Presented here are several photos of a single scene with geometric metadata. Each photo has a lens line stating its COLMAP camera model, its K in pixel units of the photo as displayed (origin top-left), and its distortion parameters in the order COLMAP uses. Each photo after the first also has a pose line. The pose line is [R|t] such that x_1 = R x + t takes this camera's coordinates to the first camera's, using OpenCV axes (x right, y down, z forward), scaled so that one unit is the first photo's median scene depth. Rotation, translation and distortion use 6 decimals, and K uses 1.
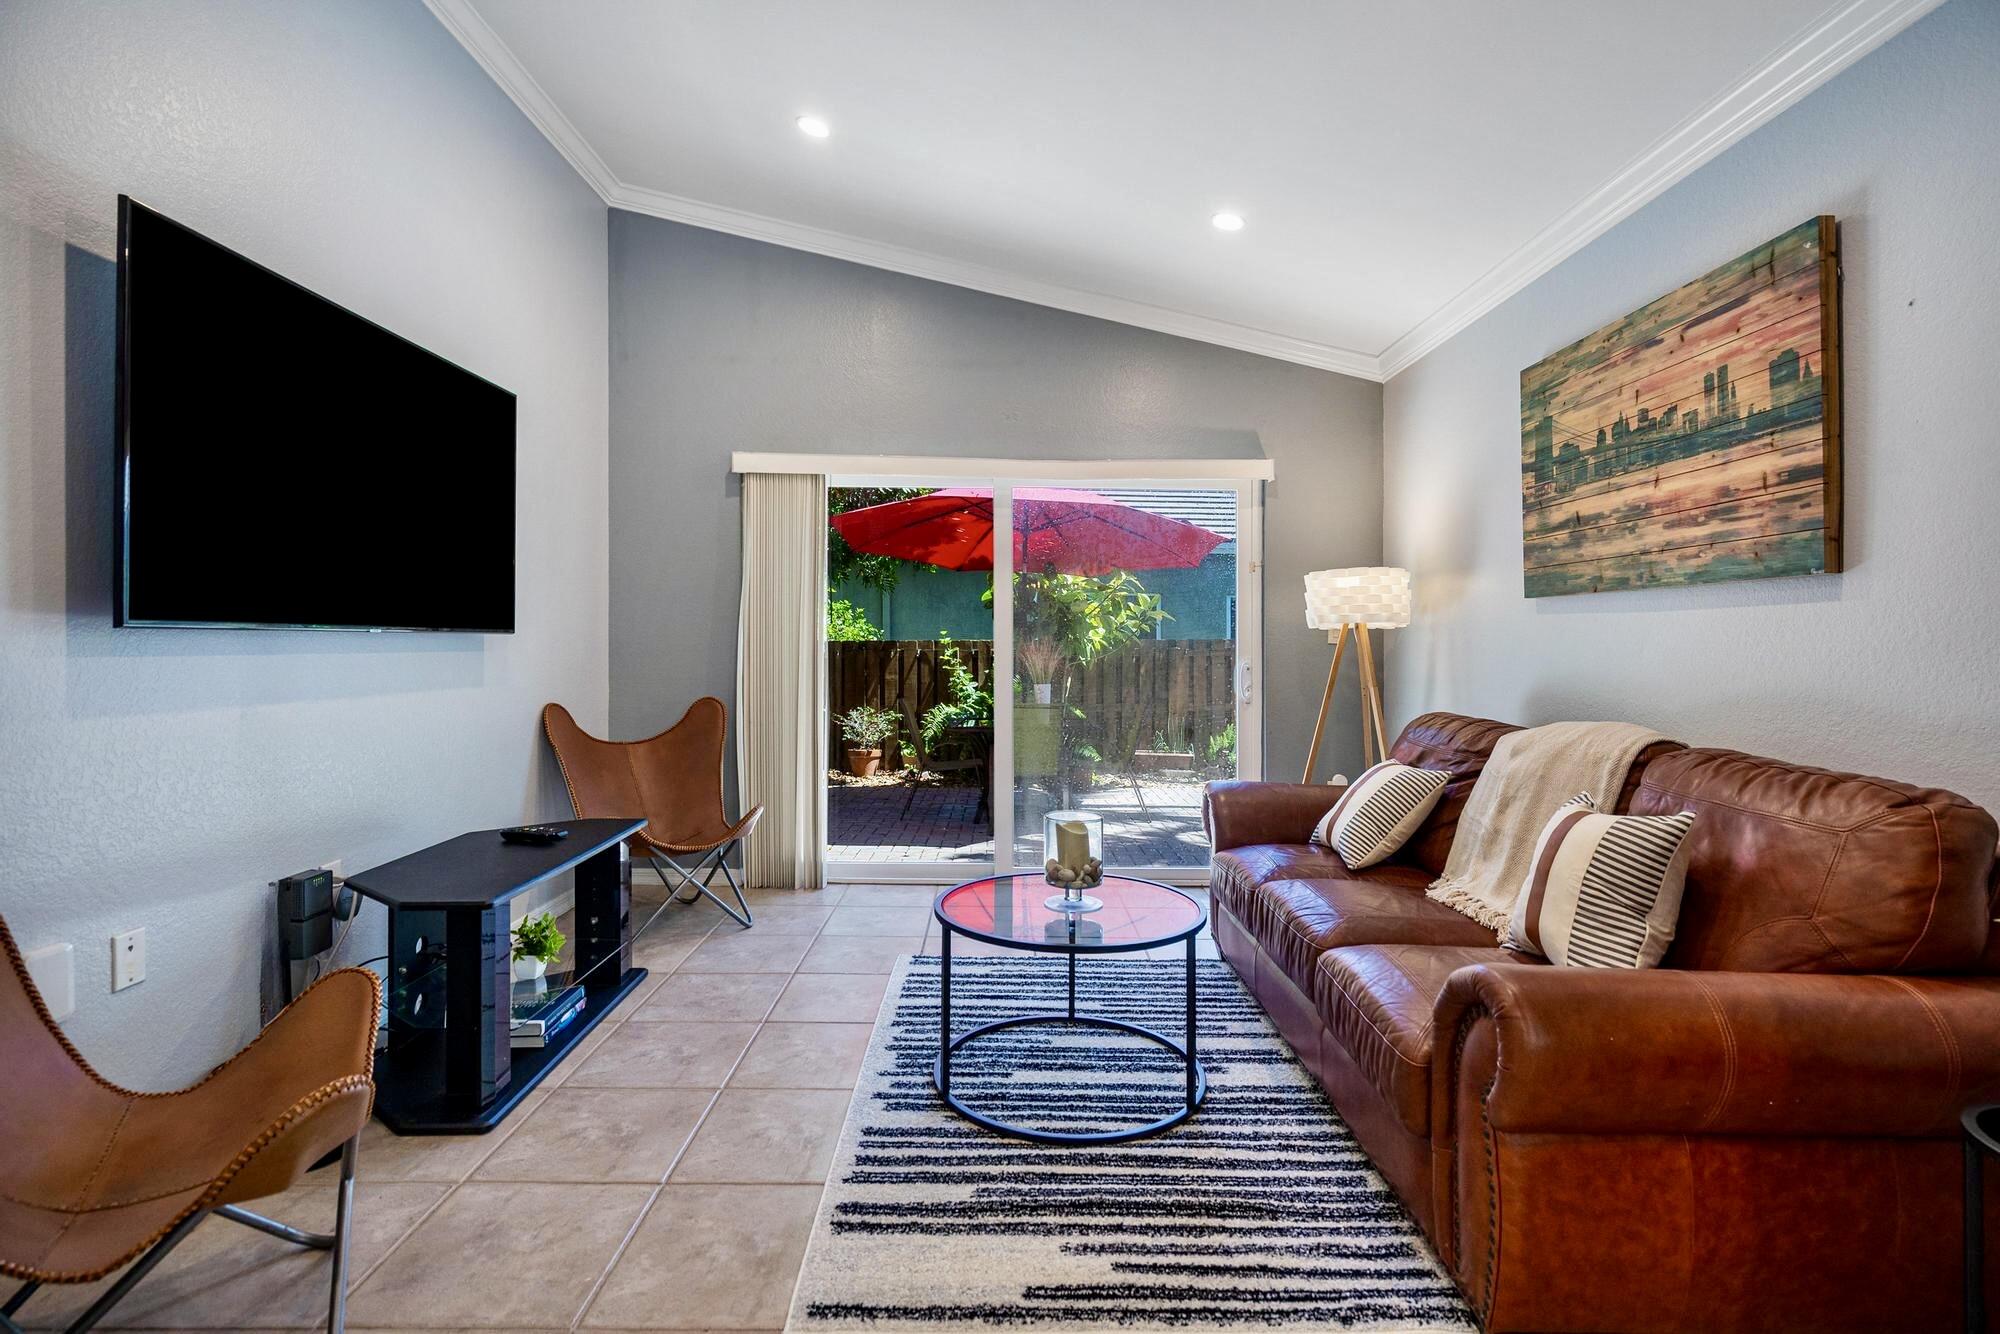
lens RADIAL K [[925.7, 0, 999.2], [0, 925.7, 656.4], [0, 0, 1]] dist [0.003415, -0.000334]
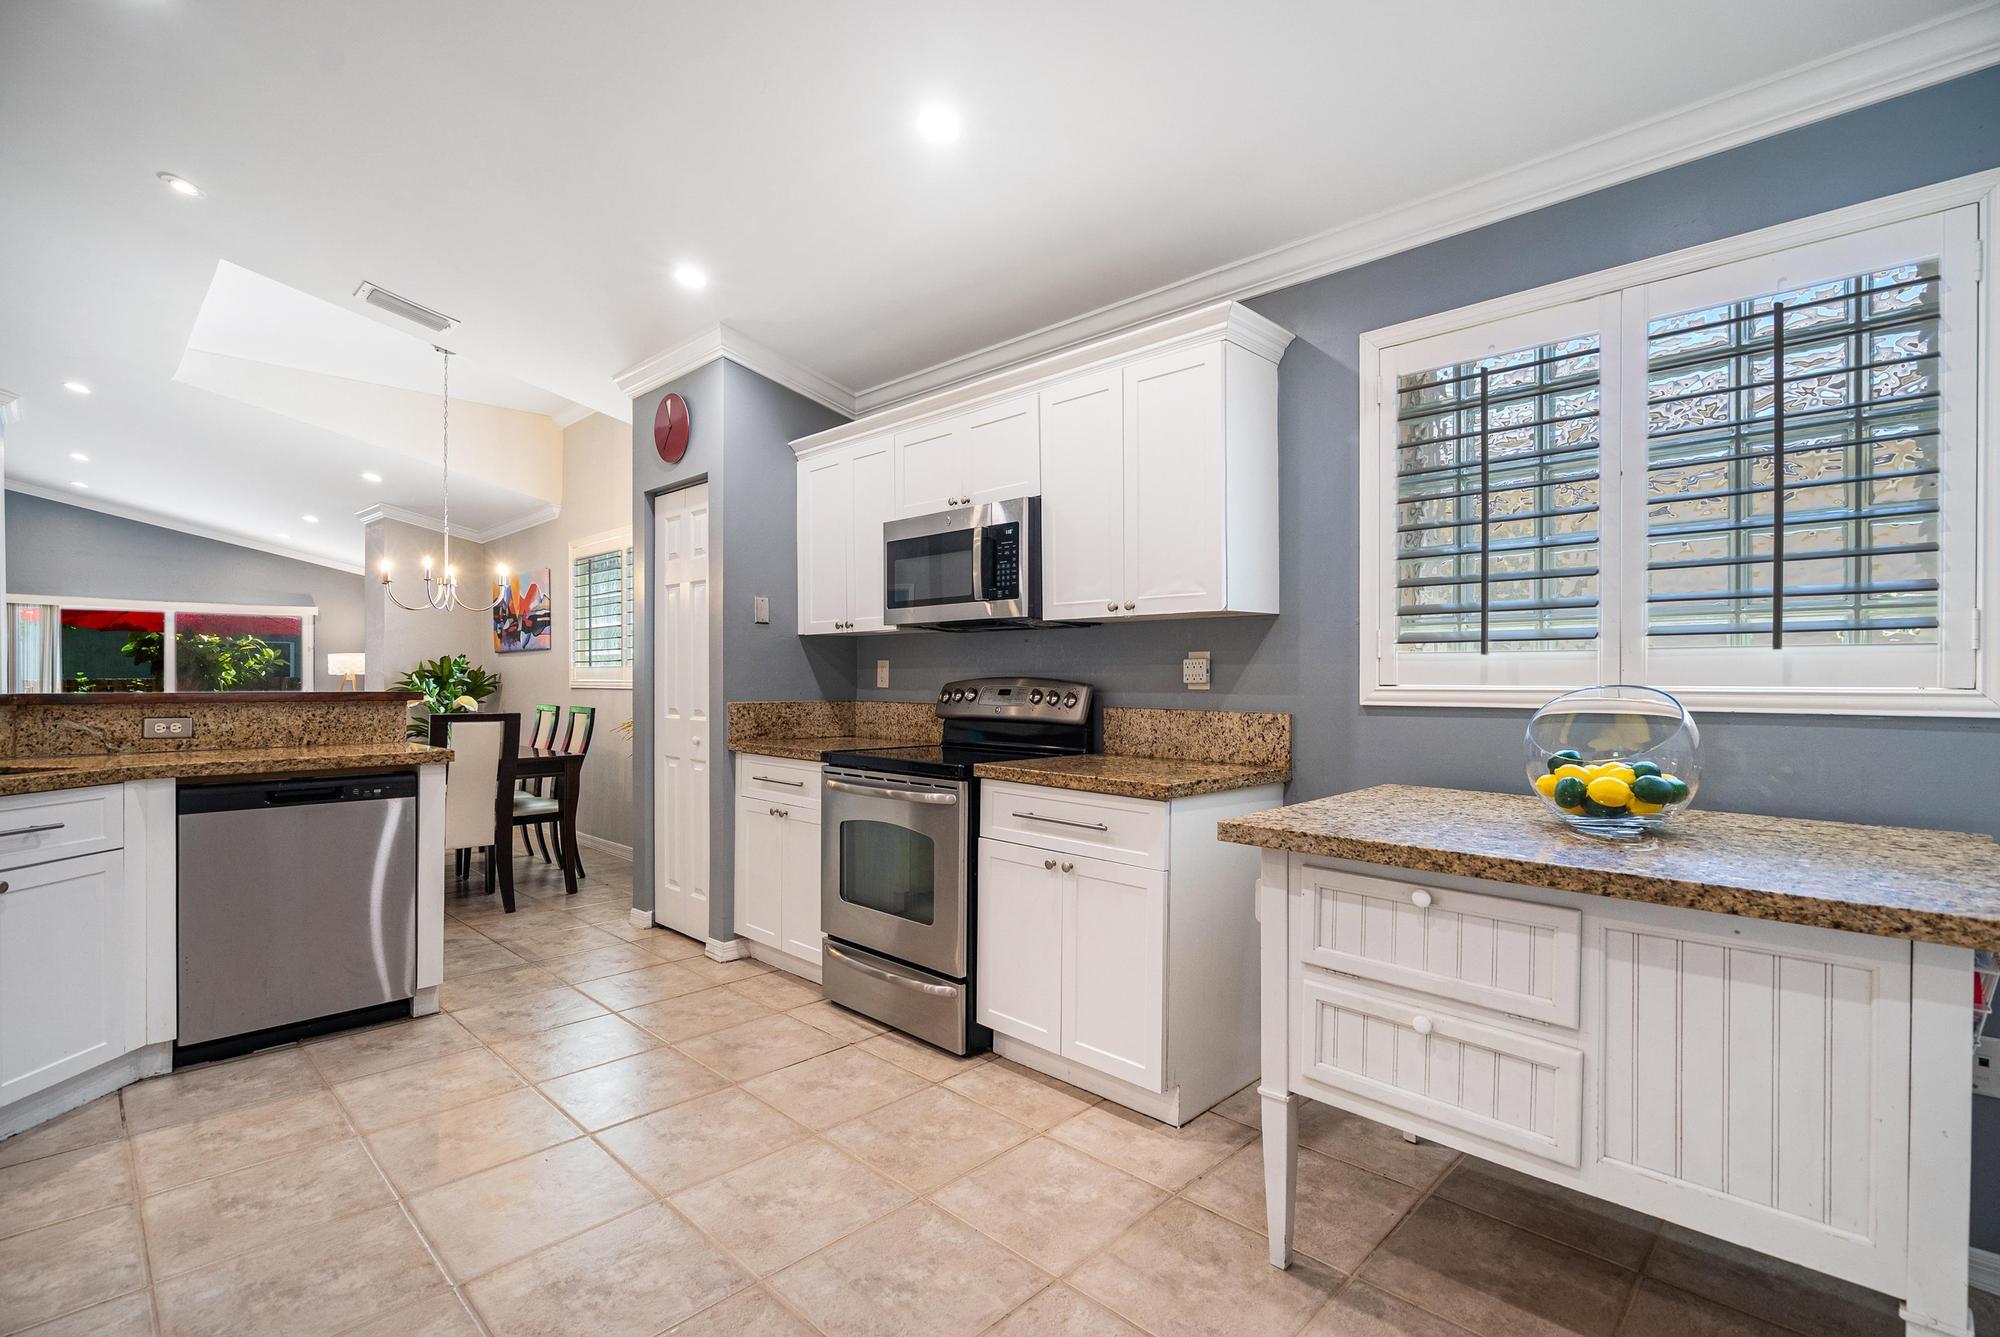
lens RADIAL K [[925.7, 0, 1000.8], [0, 925.7, 673.4], [0, 0, 1]] dist [0.003415, -0.000334]
pose [[0.700887, -0.000340, 0.713272, -0.117905], [0.013104, 0.999837, -0.012400, 0.011622], [-0.713152, 0.018038, 0.700777, -1.237260]]
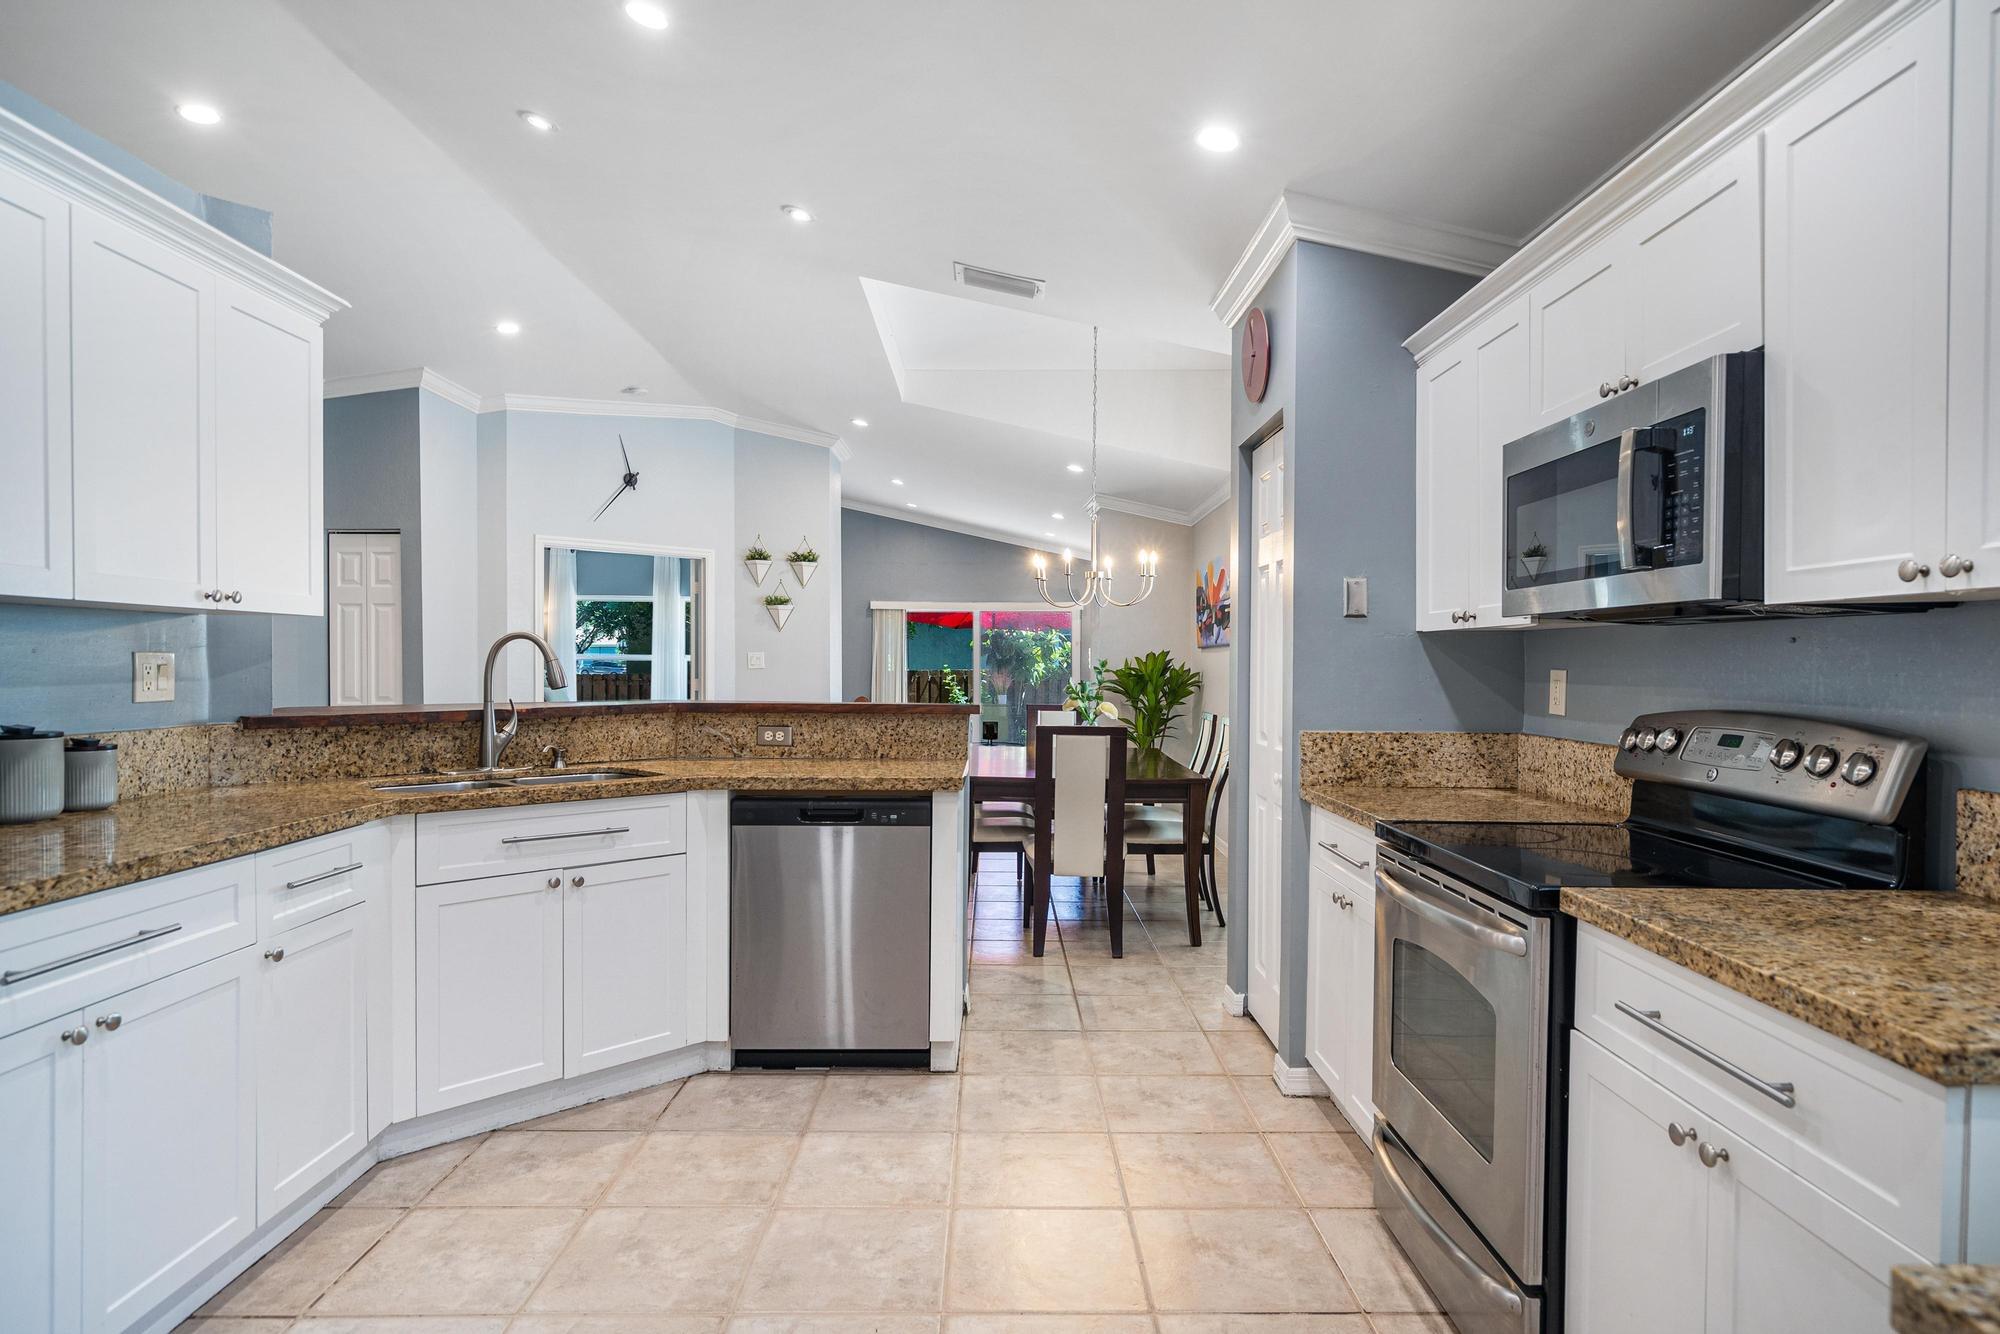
lens RADIAL K [[1094.3, 0, 1011.1], [0, 1094.3, 678.8], [0, 0, 1]] dist [0.007550, 0.000581]
pose [[0.999918, -0.000708, 0.012763, 0.037696], [0.000715, 1.000000, -0.000529, -0.002076], [-0.012763, 0.000538, 0.999918, -1.192768]]
